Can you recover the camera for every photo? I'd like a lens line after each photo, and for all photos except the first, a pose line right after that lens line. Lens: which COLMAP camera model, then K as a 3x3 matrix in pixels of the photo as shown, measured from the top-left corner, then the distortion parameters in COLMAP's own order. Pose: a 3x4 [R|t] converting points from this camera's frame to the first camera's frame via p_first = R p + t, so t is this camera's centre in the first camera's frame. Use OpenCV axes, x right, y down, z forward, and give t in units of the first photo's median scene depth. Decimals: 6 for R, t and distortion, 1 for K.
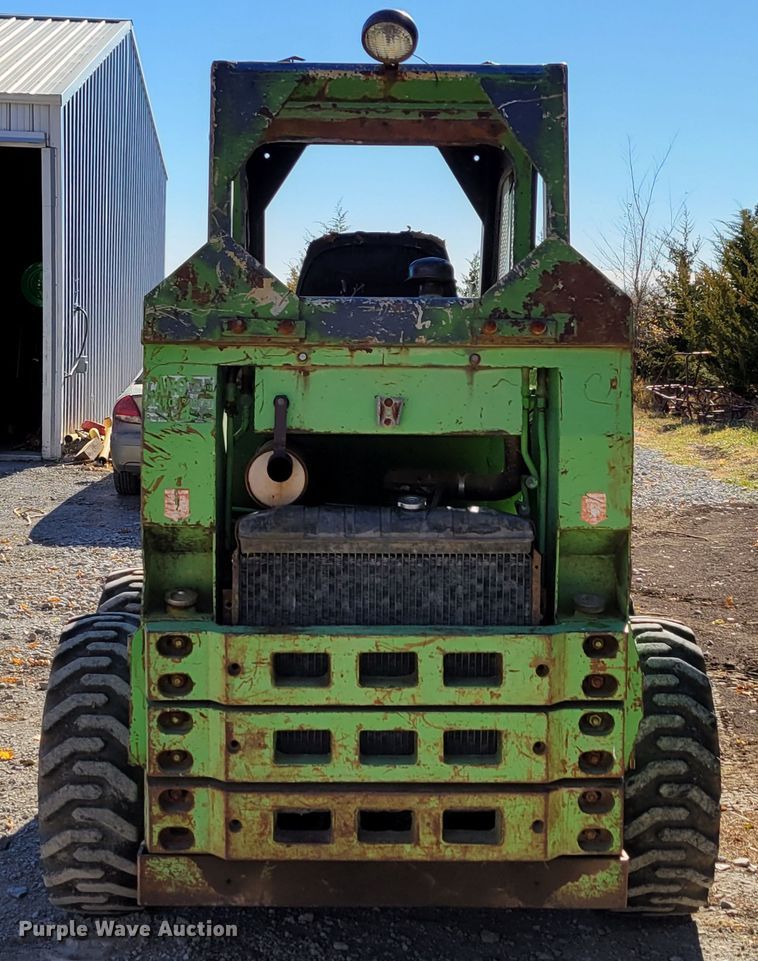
lens RADIAL K [[1475.8, 0, 379.0], [0, 1475.8, 480.5], [0, 0, 1]] dist [0.010102, -0.021776]
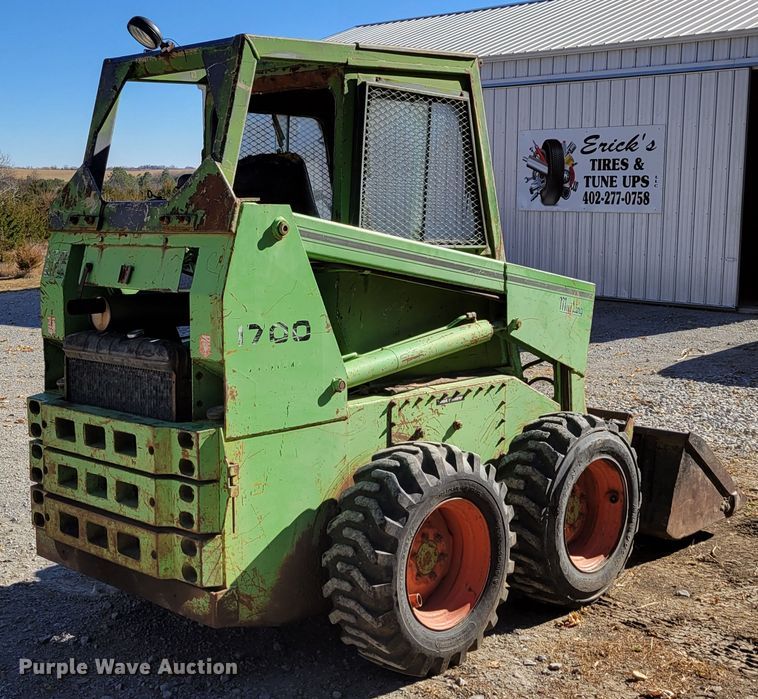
lens RADIAL K [[1072.3, 0, 298.4], [0, 1072.3, 339.2], [0, 0, 1]] dist [0.028598, 0.059018]
pose [[0.709073, 0.069591, -0.701693, 0.955519], [-0.059357, 0.997477, 0.038945, -0.034122], [0.702633, 0.014036, 0.711414, 0.324978]]
